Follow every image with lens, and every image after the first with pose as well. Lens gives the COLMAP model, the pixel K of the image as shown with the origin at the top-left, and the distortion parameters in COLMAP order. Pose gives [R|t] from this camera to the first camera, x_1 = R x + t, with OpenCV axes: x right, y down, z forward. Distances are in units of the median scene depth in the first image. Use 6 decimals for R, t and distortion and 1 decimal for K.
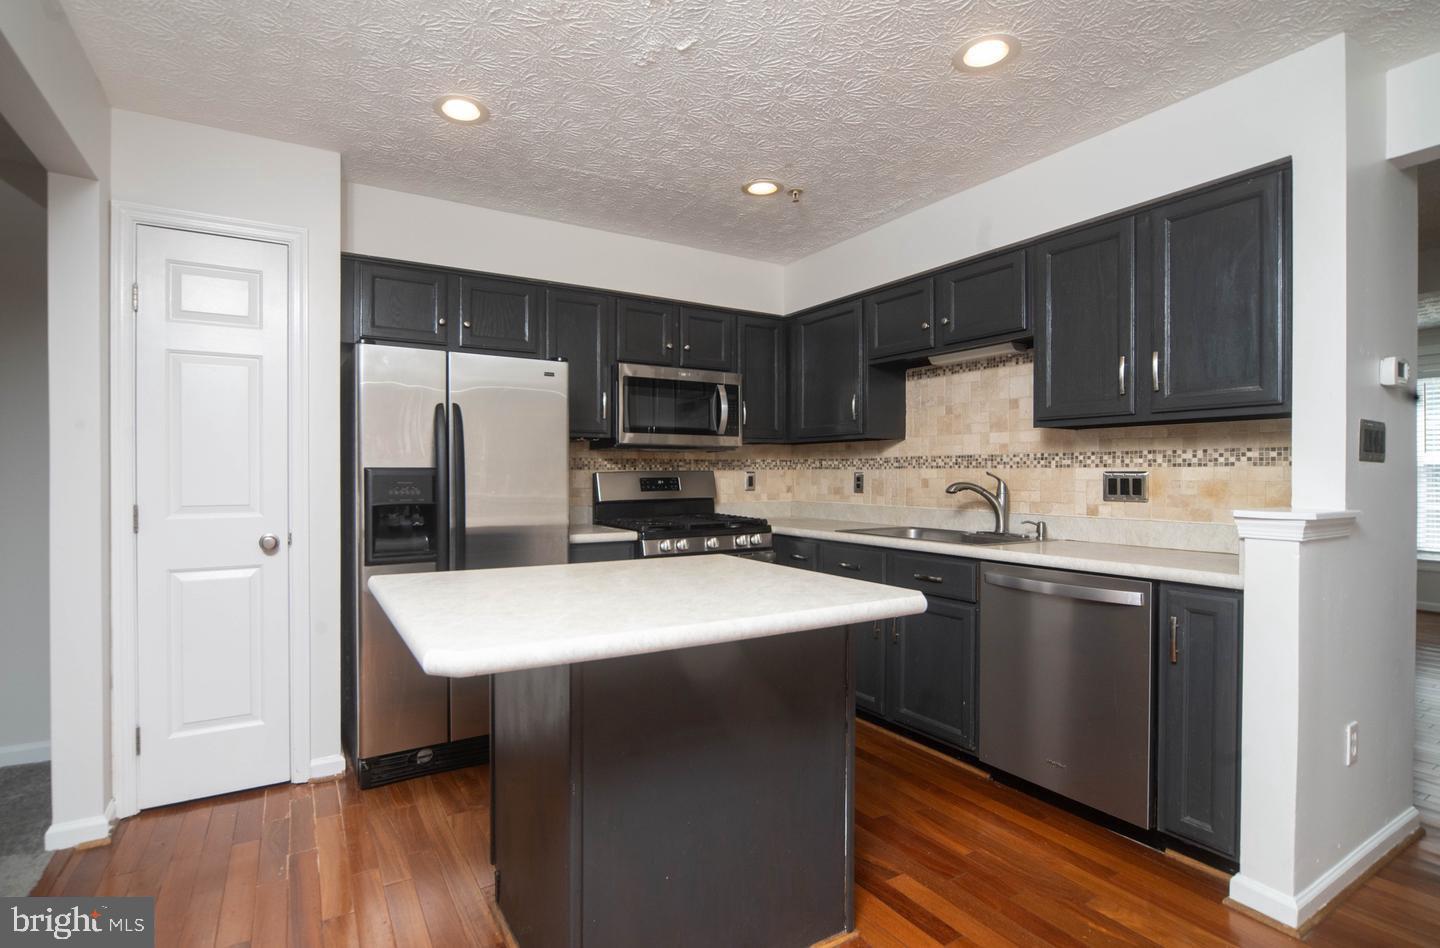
lens RADIAL K [[689.1, 0, 699.8], [0, 689.1, 485.4], [0, 0, 1]] dist [-0.000202, -0.000147]
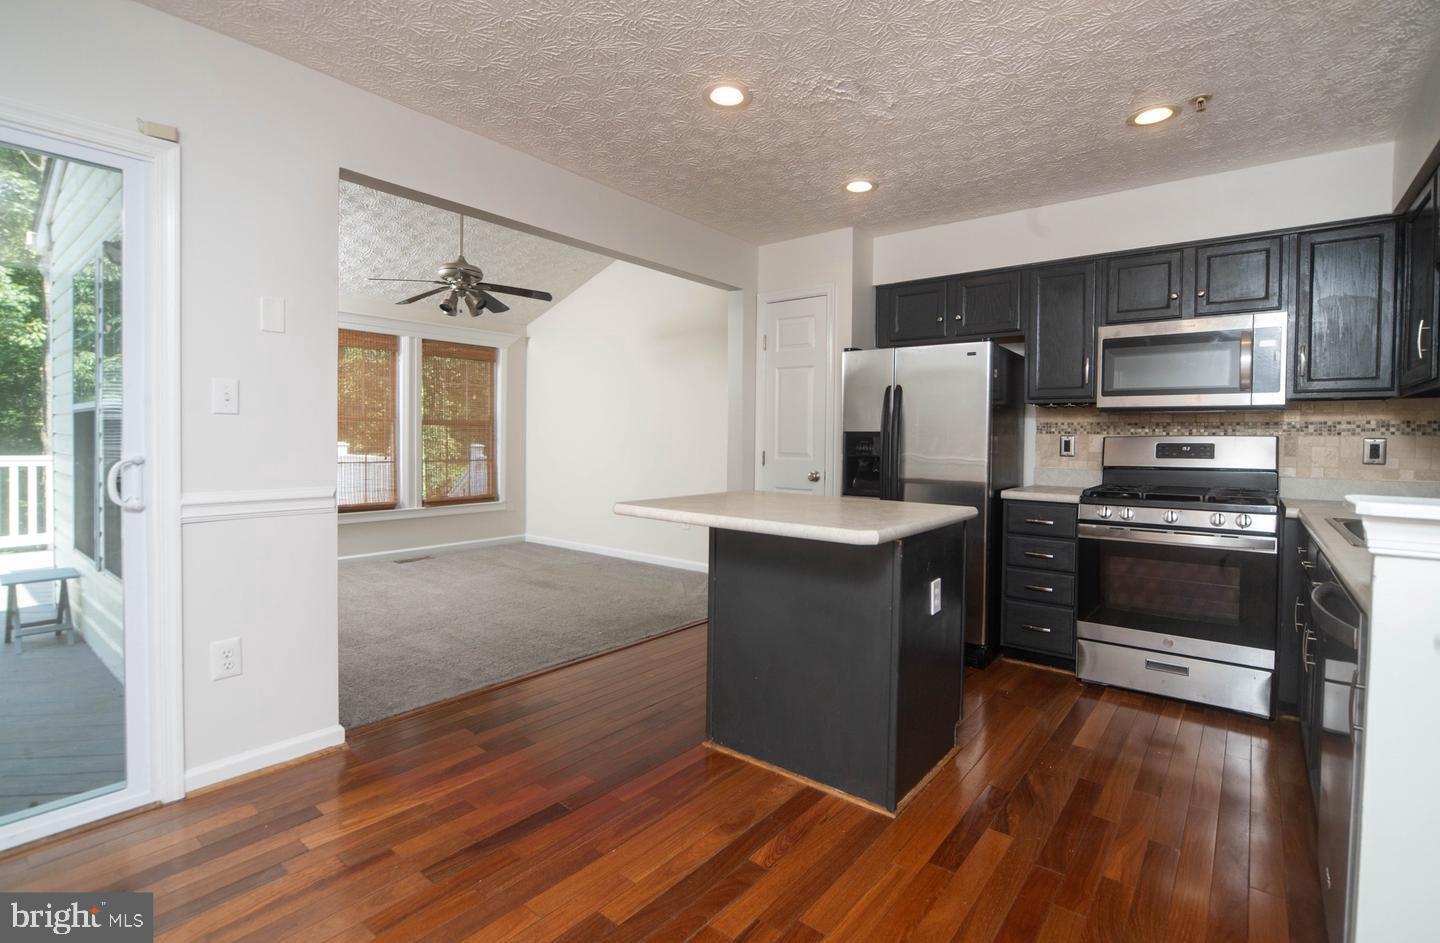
lens RADIAL K [[671.8, 0, 720.0], [0, 671.8, 471.5], [0, 0, 1]] dist [-0.003556, -0.001150]
pose [[0.351250, 0.056269, -0.934590, 0.721461], [-0.023569, 0.998408, 0.051253, -0.006441], [0.935985, 0.004025, 0.352016, 0.177693]]
